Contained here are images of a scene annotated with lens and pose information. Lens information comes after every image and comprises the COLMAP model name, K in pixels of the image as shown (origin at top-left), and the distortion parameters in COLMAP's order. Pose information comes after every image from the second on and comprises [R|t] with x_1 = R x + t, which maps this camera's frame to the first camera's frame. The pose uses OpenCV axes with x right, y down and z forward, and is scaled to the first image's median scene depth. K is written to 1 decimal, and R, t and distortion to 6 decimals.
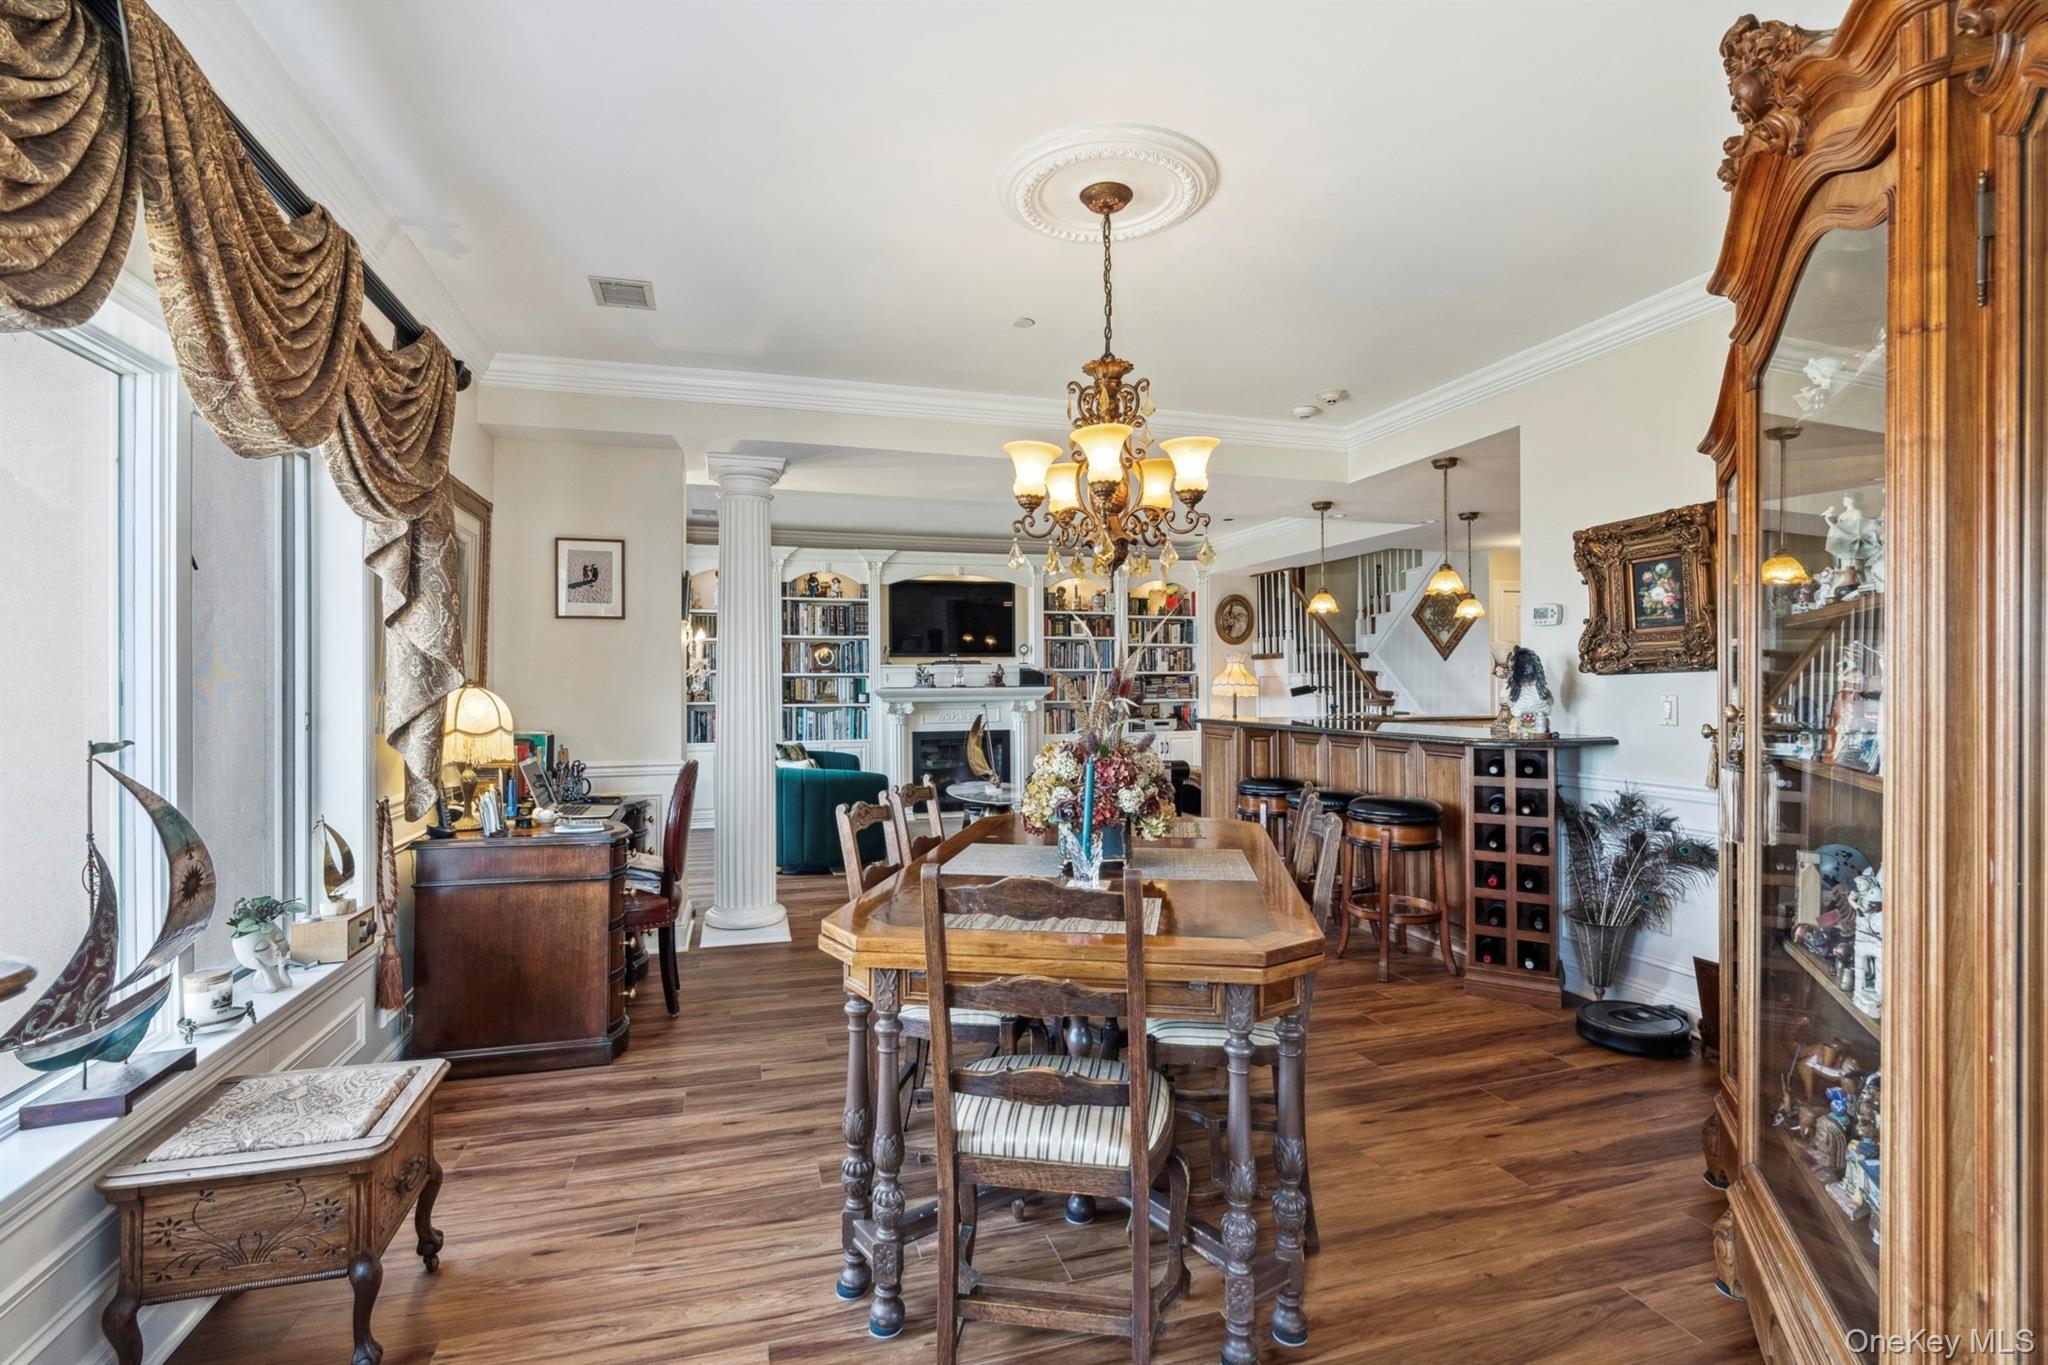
lens RADIAL K [[938.8, 0, 1024.0], [0, 938.8, 682.5], [0, 0, 1]] dist [-0.000944, -0.000041]
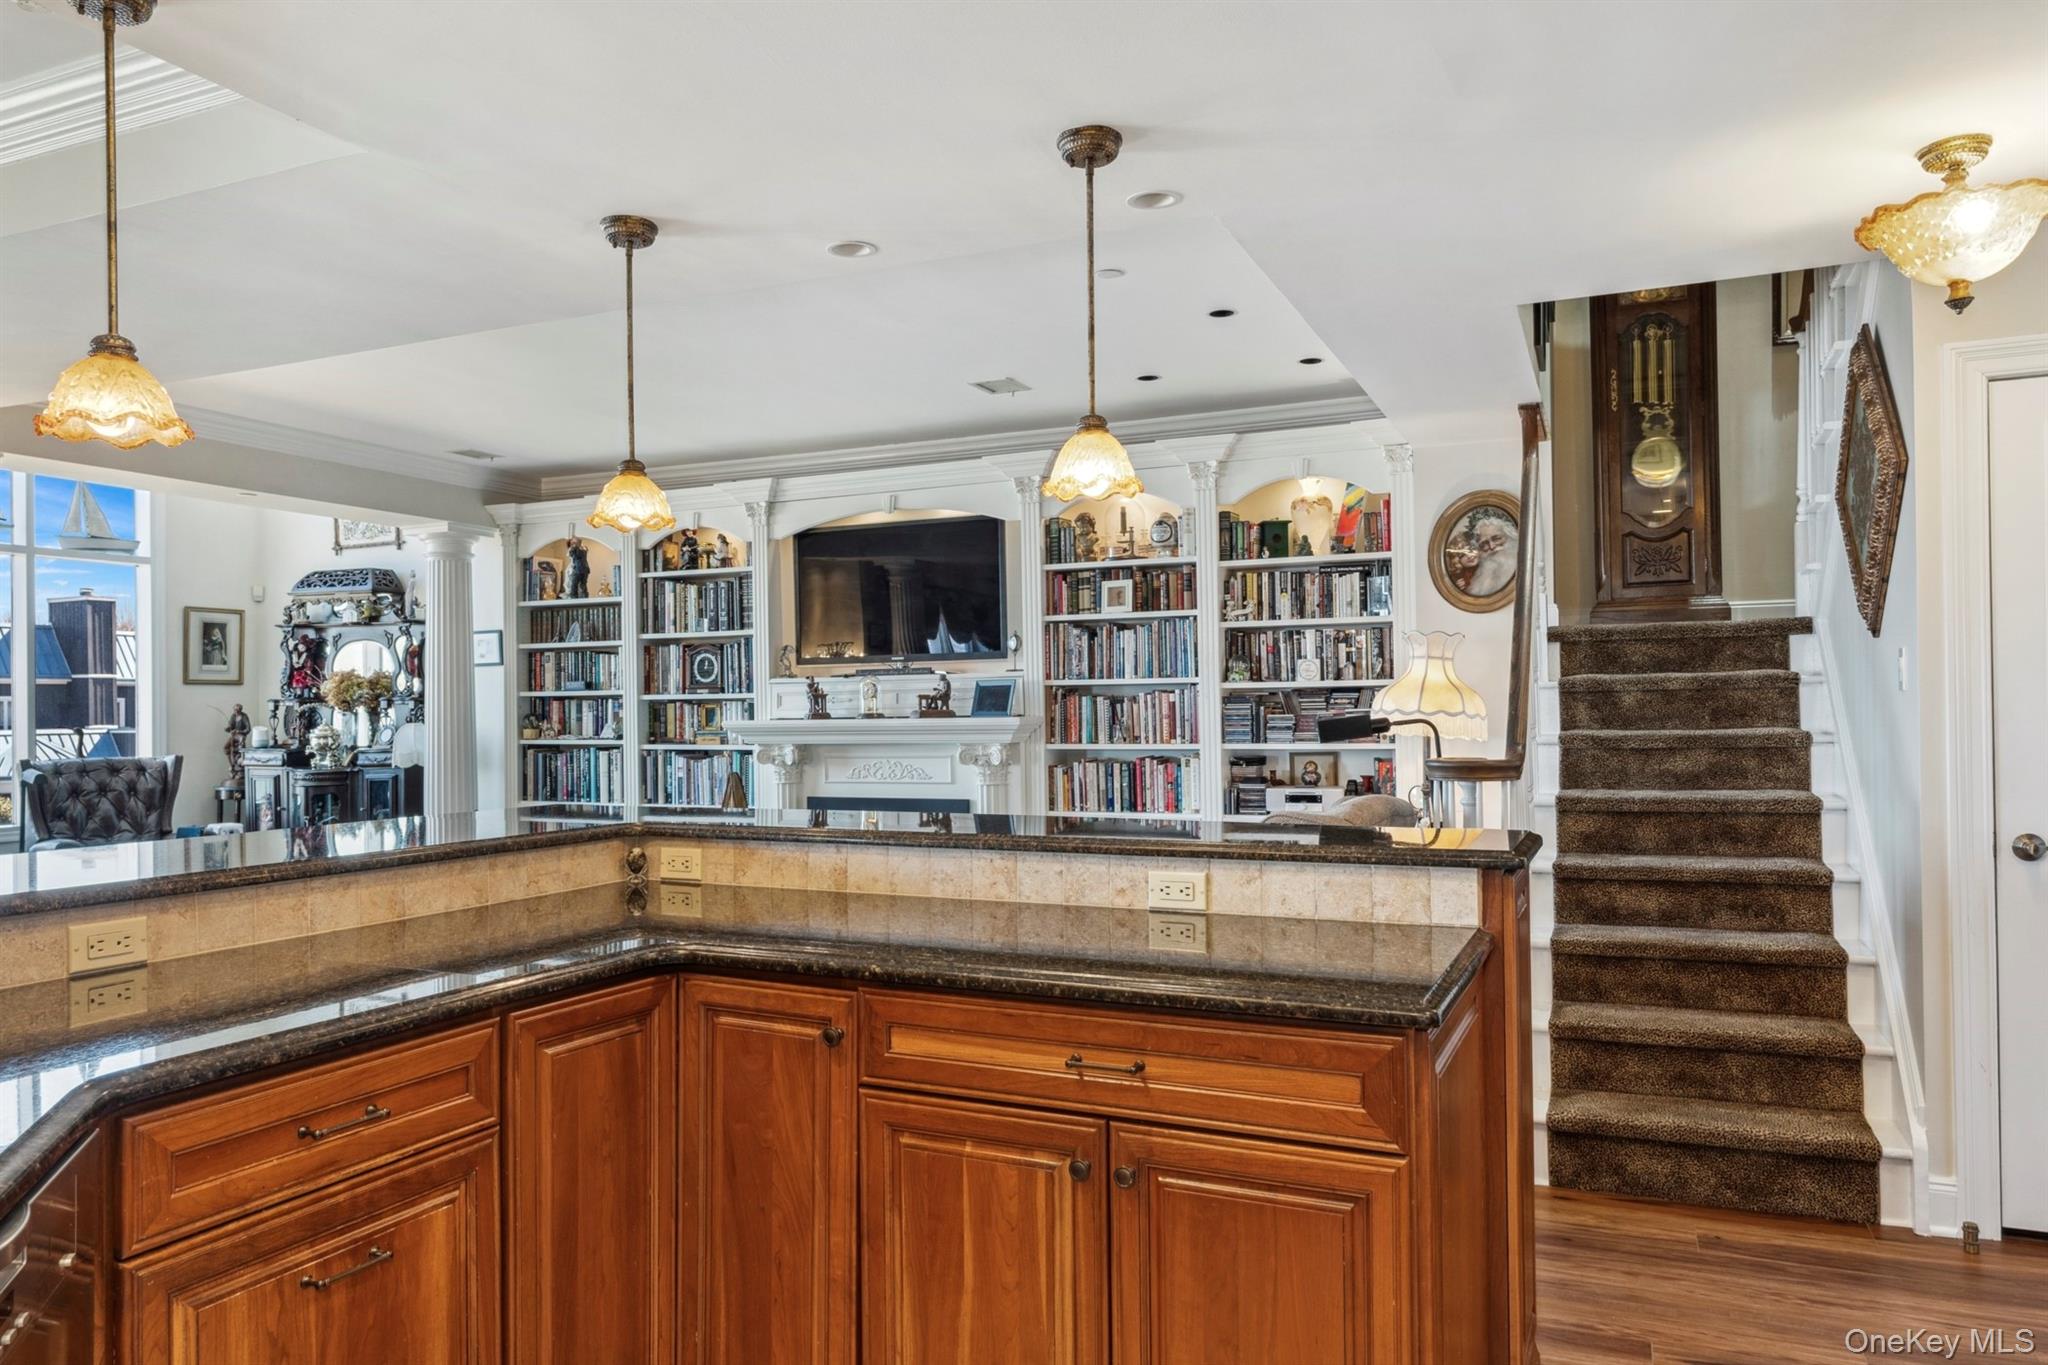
lens RADIAL K [[1361.8, 0, 1024.0], [0, 1361.8, 682.5], [0, 0, 1]] dist [0.002420, 0.000170]
pose [[0.753422, -0.014037, -0.657387, 0.504337], [0.008247, 0.999895, -0.011898, -0.005040], [0.657486, 0.003543, 0.753459, 0.458456]]
